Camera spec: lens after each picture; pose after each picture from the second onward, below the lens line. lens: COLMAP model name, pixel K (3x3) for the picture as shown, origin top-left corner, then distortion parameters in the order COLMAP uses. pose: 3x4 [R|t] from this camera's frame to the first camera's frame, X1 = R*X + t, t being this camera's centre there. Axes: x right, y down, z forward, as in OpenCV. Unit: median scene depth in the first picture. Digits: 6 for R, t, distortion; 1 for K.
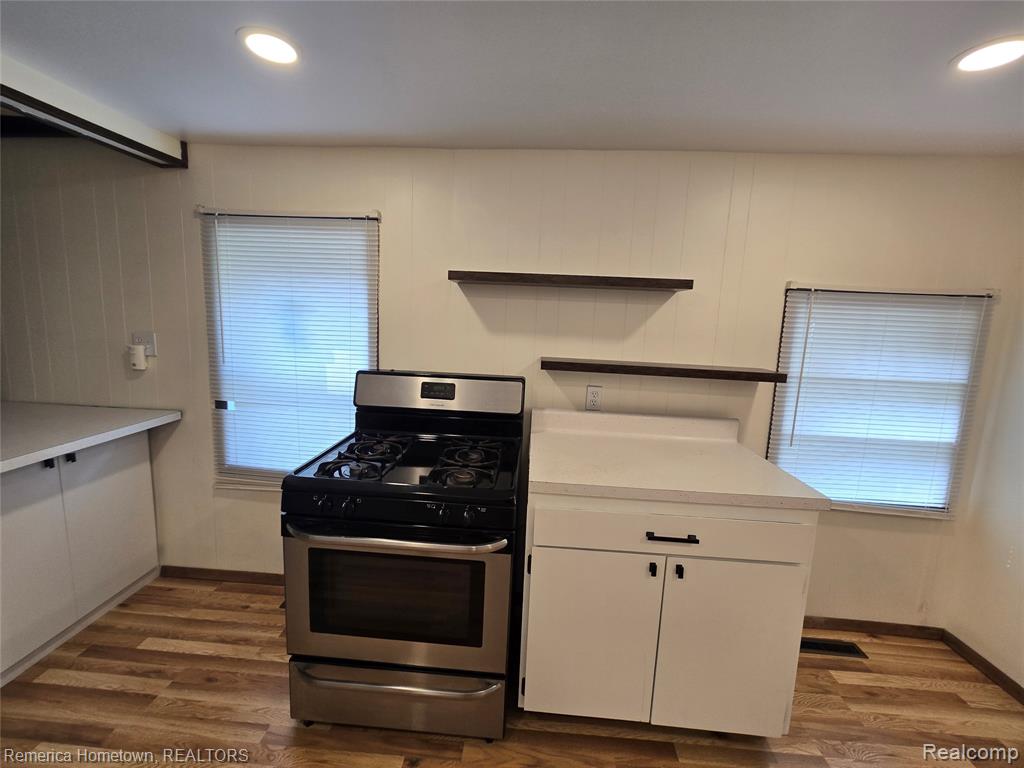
lens RADIAL K [[419.9, 0, 512.4], [0, 419.9, 379.6], [0, 0, 1]] dist [0.000423, 0.000021]
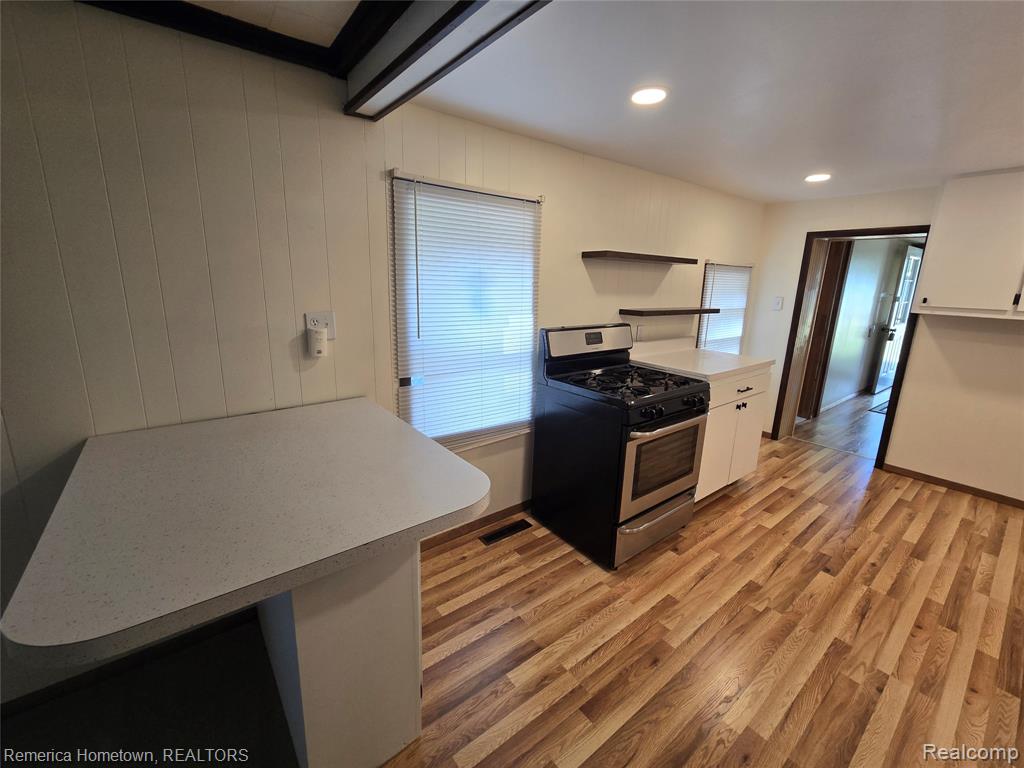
lens RADIAL K [[419.9, 0, 506.3], [0, 419.9, 380.0], [0, 0, 1]] dist [0.000423, 0.000021]
pose [[0.755677, -0.174477, 0.631277, -1.249364], [0.107049, 0.983805, 0.143766, -0.065610], [-0.646137, -0.041063, 0.762116, 0.120812]]
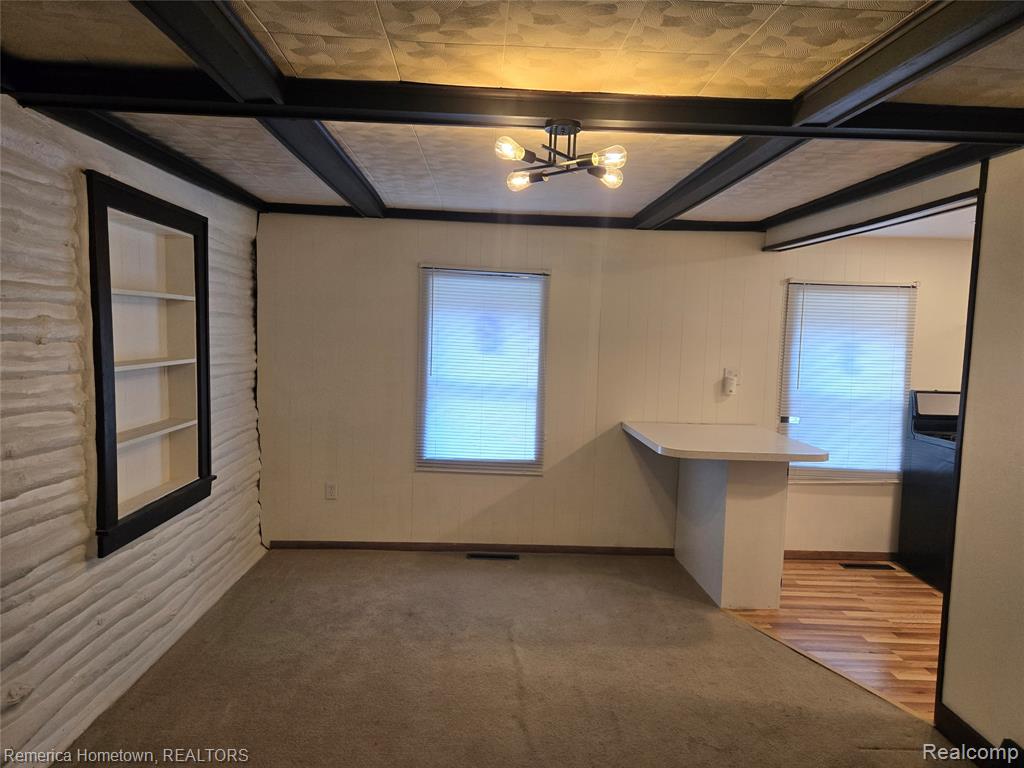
lens RADIAL K [[683.5, 0, 510.3], [0, 683.5, 380.7], [0, 0, 1]] dist [0.030635, -0.000663]
pose [[0.995274, -0.018021, 0.095420, -1.970418], [0.025608, 0.996554, -0.078890, 0.095636], [-0.093670, 0.080961, 0.992306, -1.239402]]
